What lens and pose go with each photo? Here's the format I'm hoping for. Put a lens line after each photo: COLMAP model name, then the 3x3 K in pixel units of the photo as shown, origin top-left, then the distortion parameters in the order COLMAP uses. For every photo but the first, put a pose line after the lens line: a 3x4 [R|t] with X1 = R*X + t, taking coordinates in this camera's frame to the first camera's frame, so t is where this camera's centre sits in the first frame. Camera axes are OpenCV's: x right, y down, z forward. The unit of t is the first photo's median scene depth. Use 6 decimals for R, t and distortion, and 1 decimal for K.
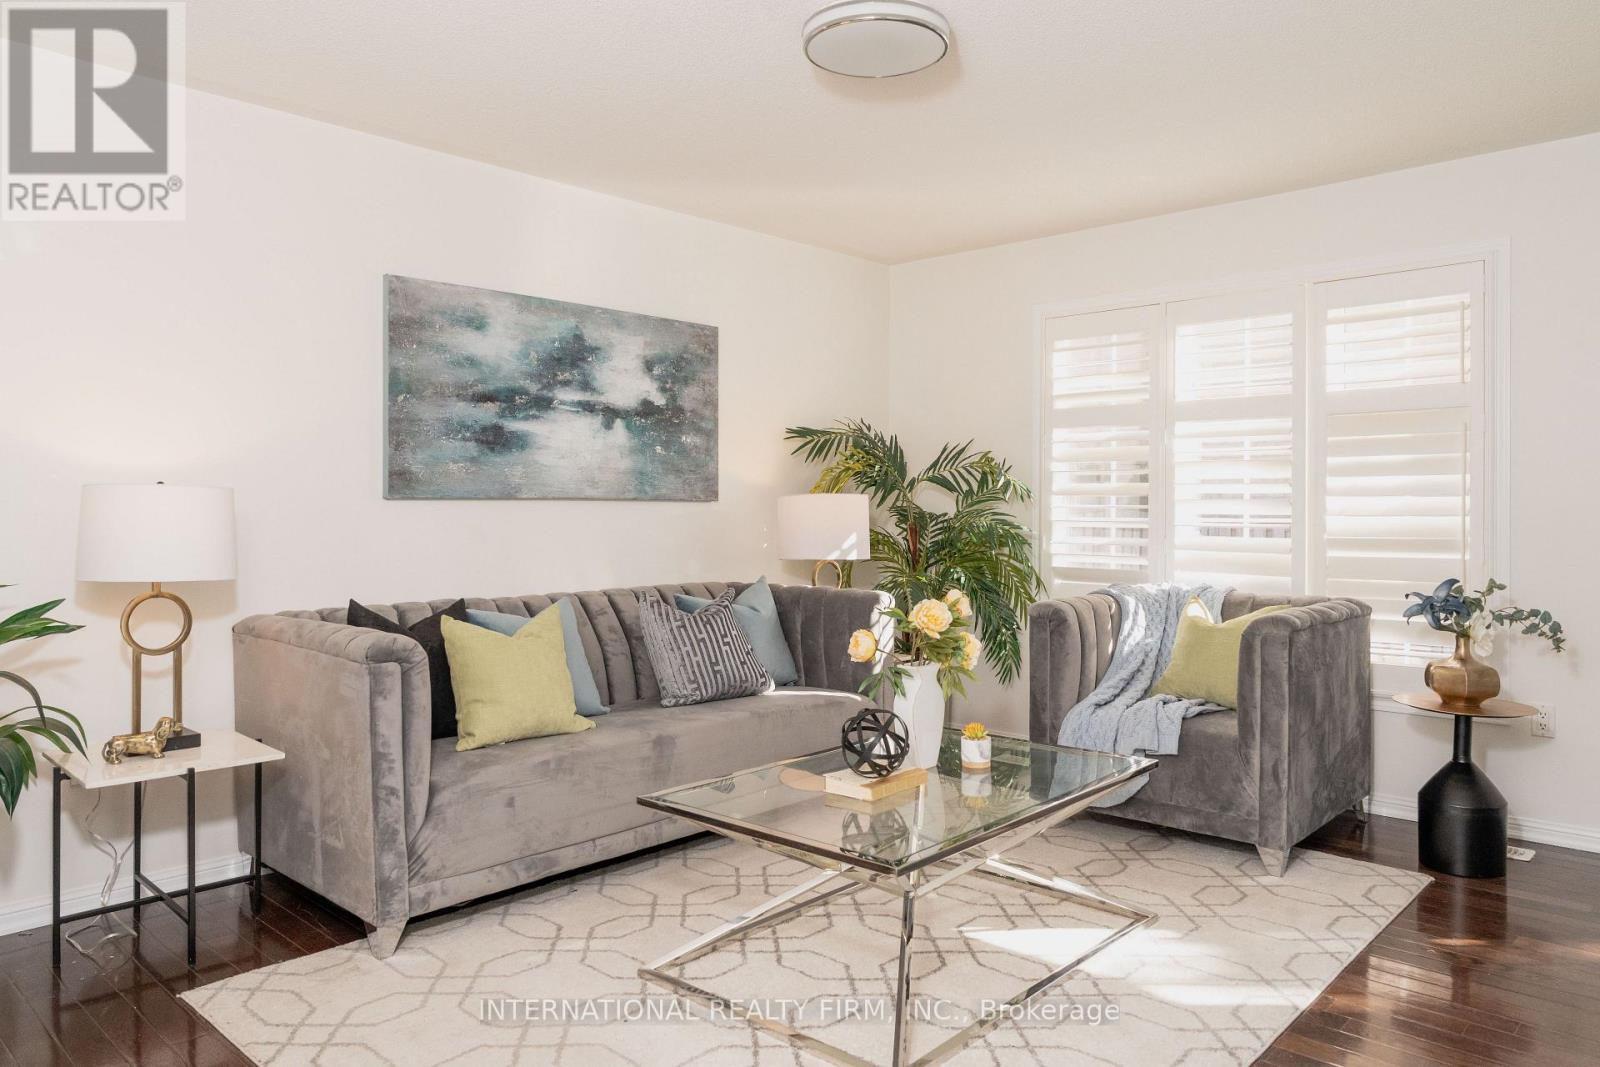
lens RADIAL K [[1100.8, 0, 800.1], [0, 1100.8, 524.4], [0, 0, 1]] dist [-0.008795, -0.002333]
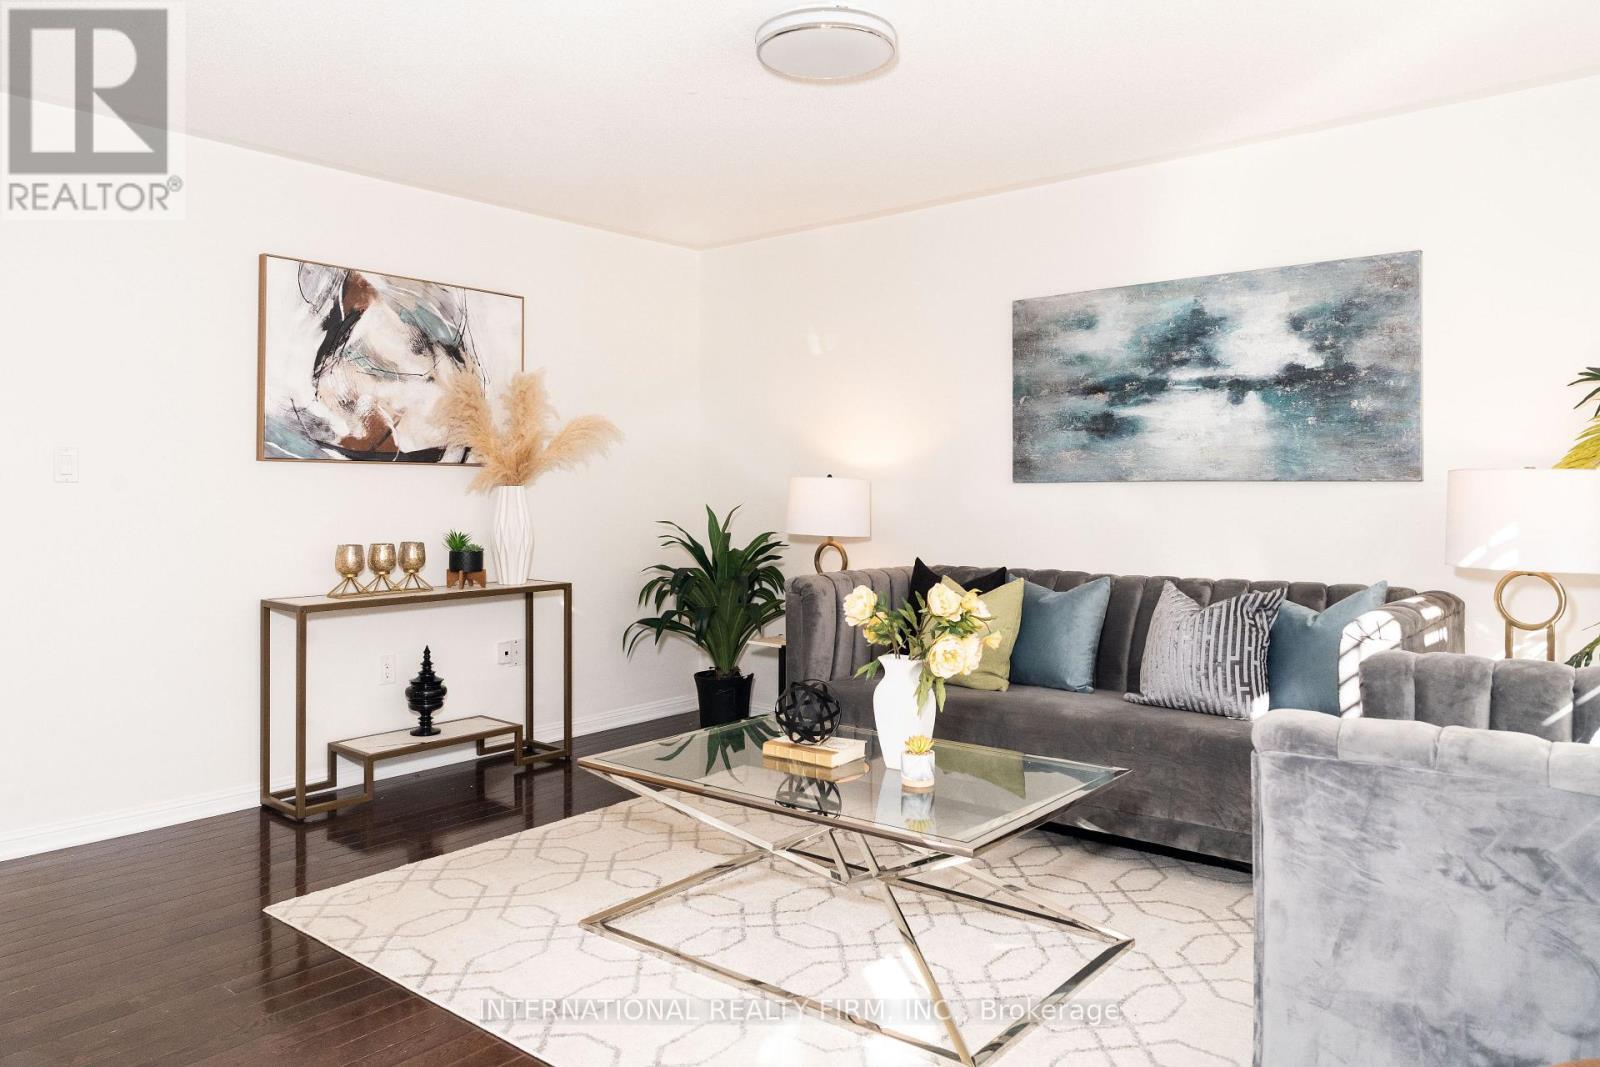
lens RADIAL K [[1100.8, 0, 810.9], [0, 1100.8, 493.9], [0, 0, 1]] dist [-0.008795, -0.002333]
pose [[0.063093, 0.003318, -0.998002, 0.744324], [-0.013541, 0.999905, 0.002468, -0.009895], [0.997916, 0.013358, 0.063132, 0.616812]]
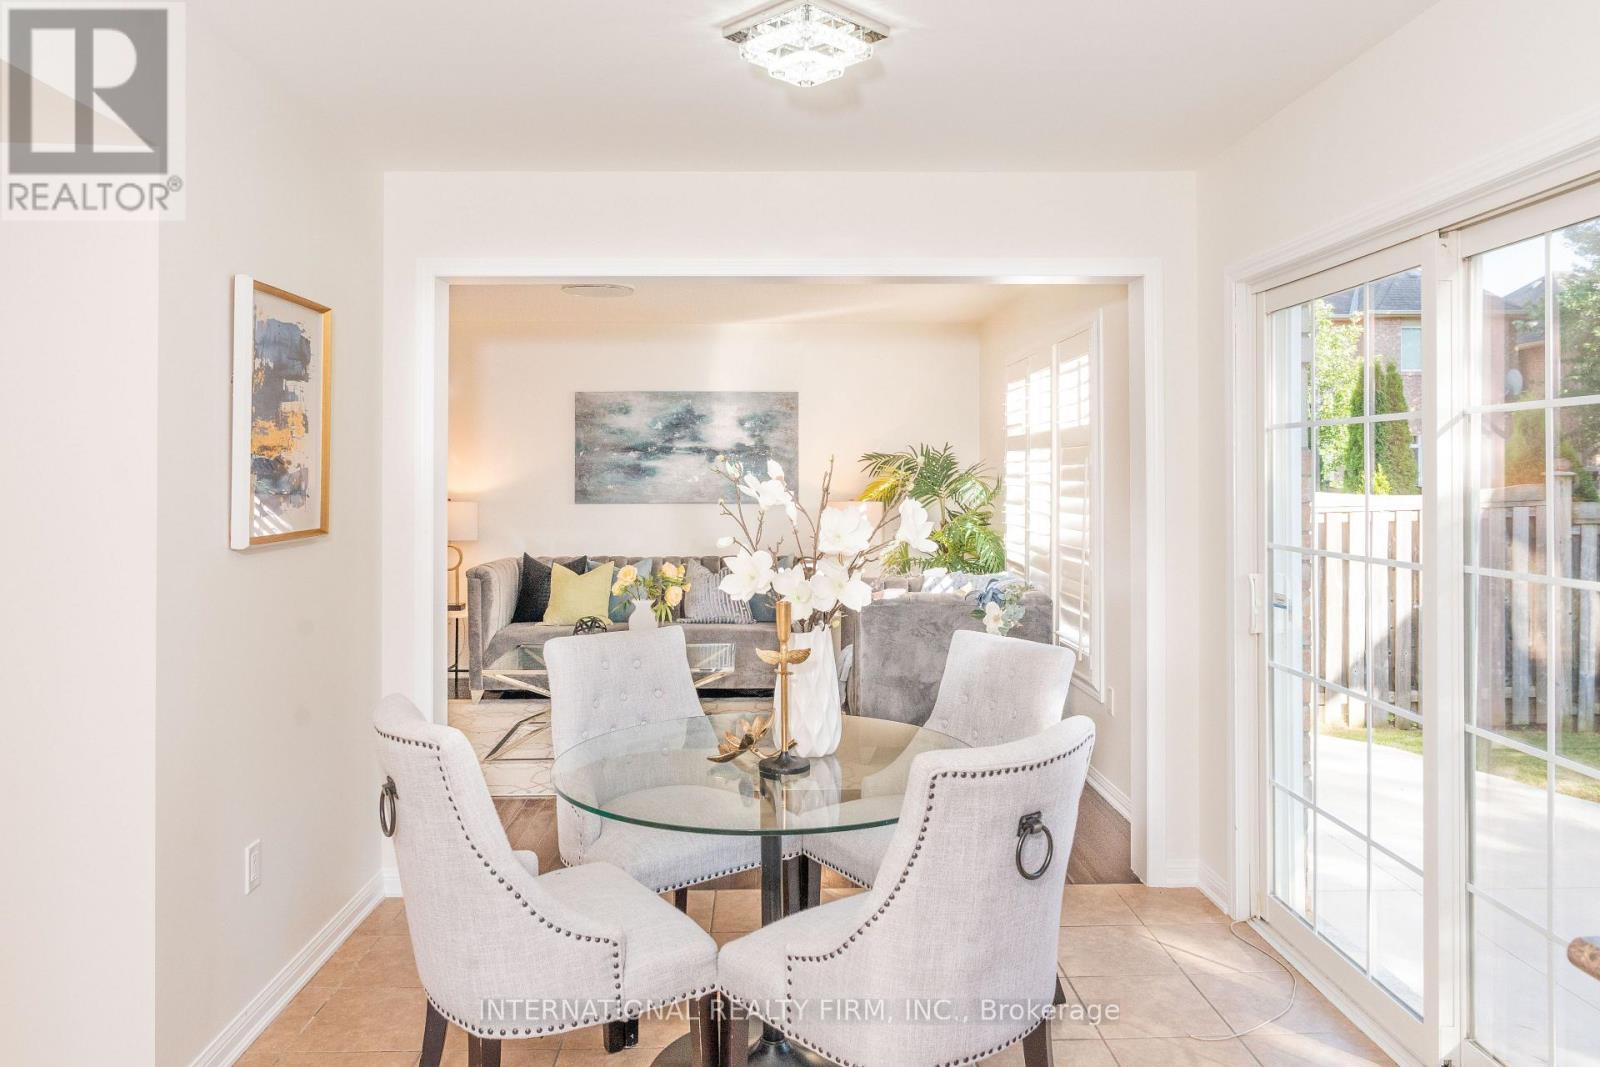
lens RADIAL K [[1100.8, 0, 805.7], [0, 1100.8, 480.6], [0, 0, 1]] dist [-0.008795, -0.002333]
pose [[0.707532, 0.001038, -0.706681, 1.185230], [-0.009990, 0.999914, -0.008533, -0.046734], [0.706611, 0.013097, 0.707481, -0.107506]]
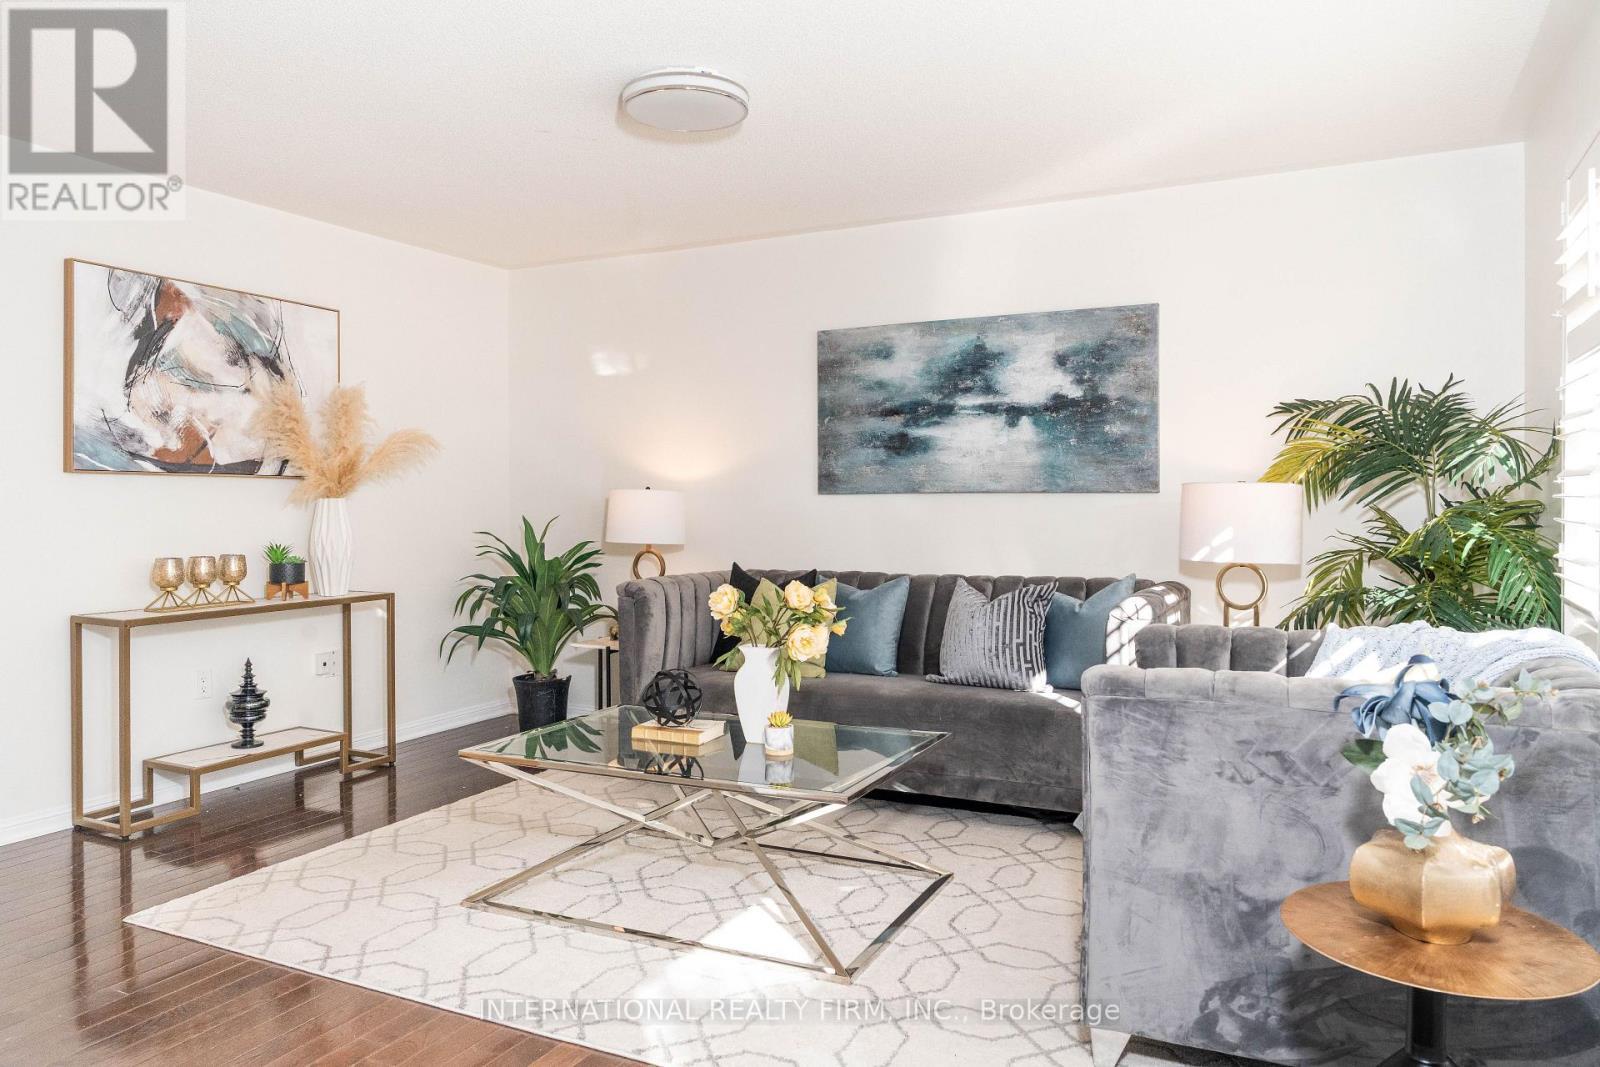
lens RADIAL K [[1100.8, 0, 789.9], [0, 1100.8, 521.3], [0, 0, 1]] dist [-0.008795, -0.002333]
pose [[0.284339, 0.015858, -0.958593, 0.828330], [-0.010004, 0.999858, 0.013573, -0.007270], [0.958672, 0.005730, 0.284457, 0.508457]]
